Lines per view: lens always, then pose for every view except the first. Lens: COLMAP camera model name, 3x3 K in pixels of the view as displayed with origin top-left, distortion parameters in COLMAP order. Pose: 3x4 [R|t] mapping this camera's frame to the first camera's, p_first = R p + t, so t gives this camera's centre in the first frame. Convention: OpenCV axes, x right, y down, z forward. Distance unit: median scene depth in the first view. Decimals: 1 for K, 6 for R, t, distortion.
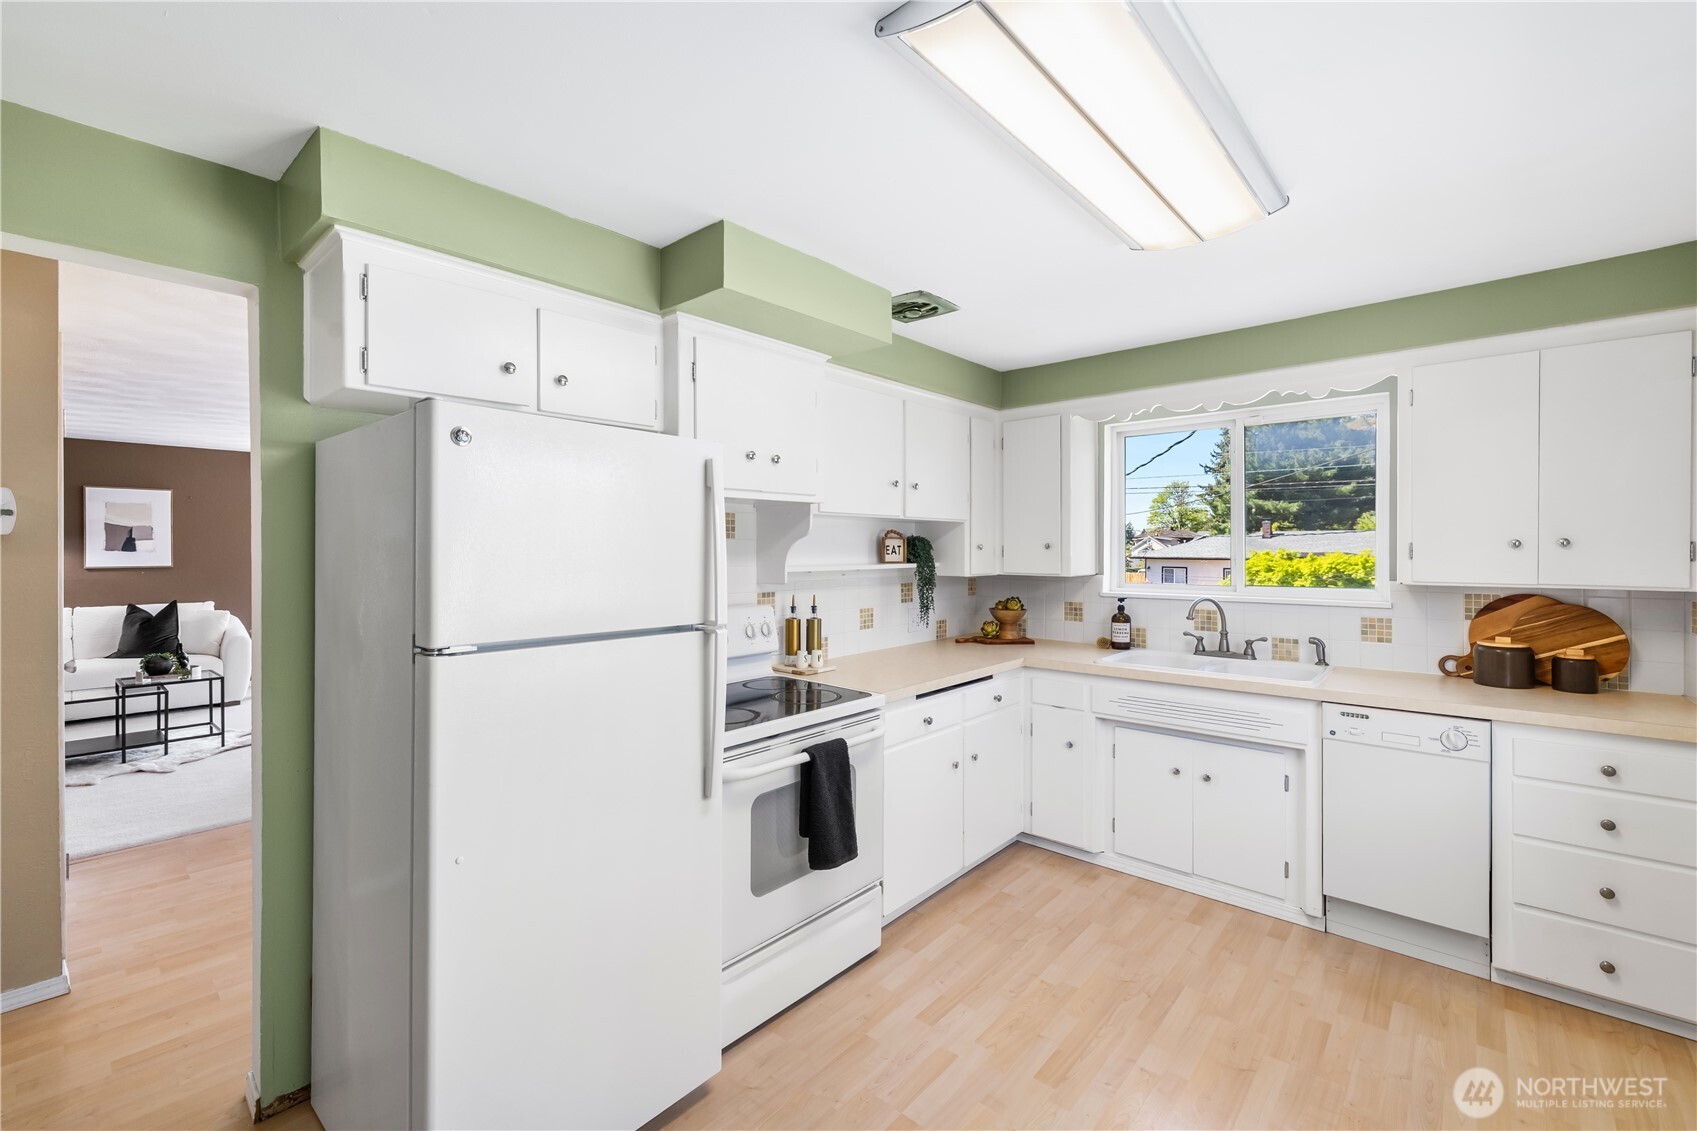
lens RADIAL K [[714.7, 0, 854.2], [0, 714.7, 557.4], [0, 0, 1]] dist [0.002045, 0.000073]
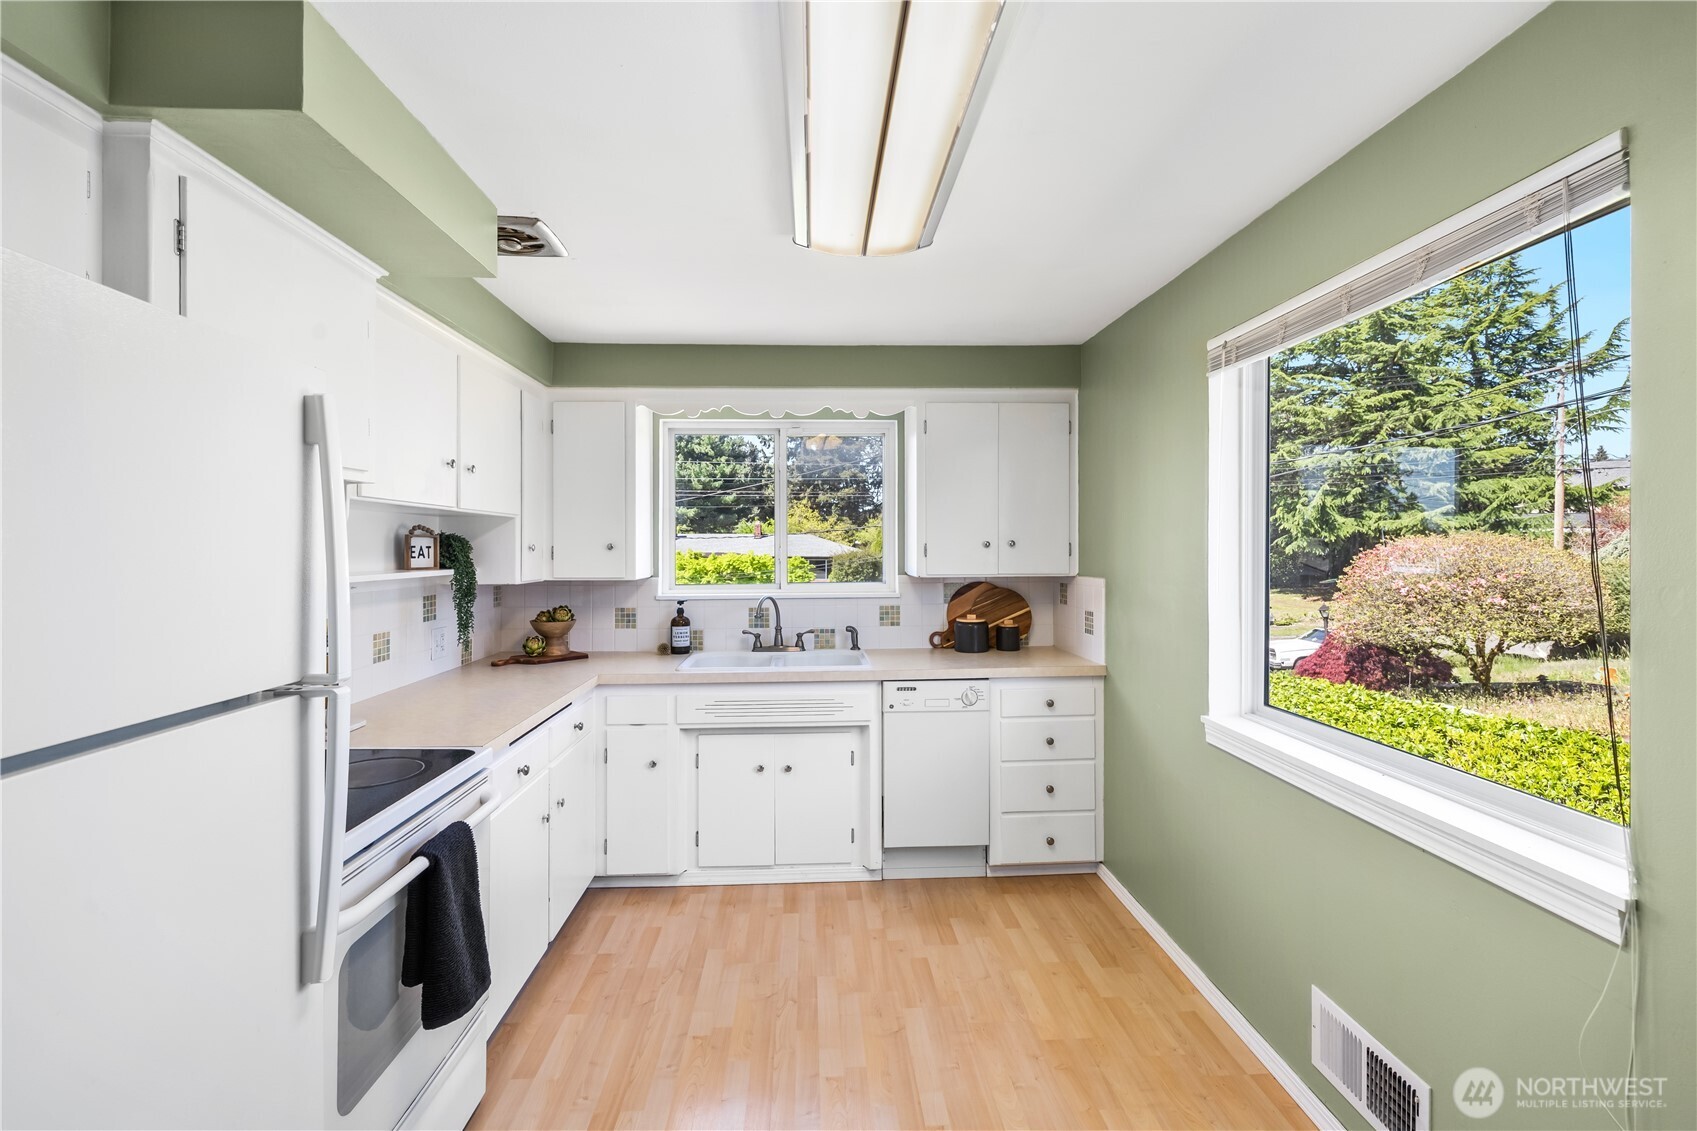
lens RADIAL K [[729.0, 0, 843.8], [0, 729.0, 547.7], [0, 0, 1]] dist [-0.002608, -0.000488]
pose [[0.719436, -0.001810, 0.694557, -0.176180], [0.012342, 0.999872, -0.010180, -0.001806], [-0.694449, 0.015896, 0.719366, 0.163577]]
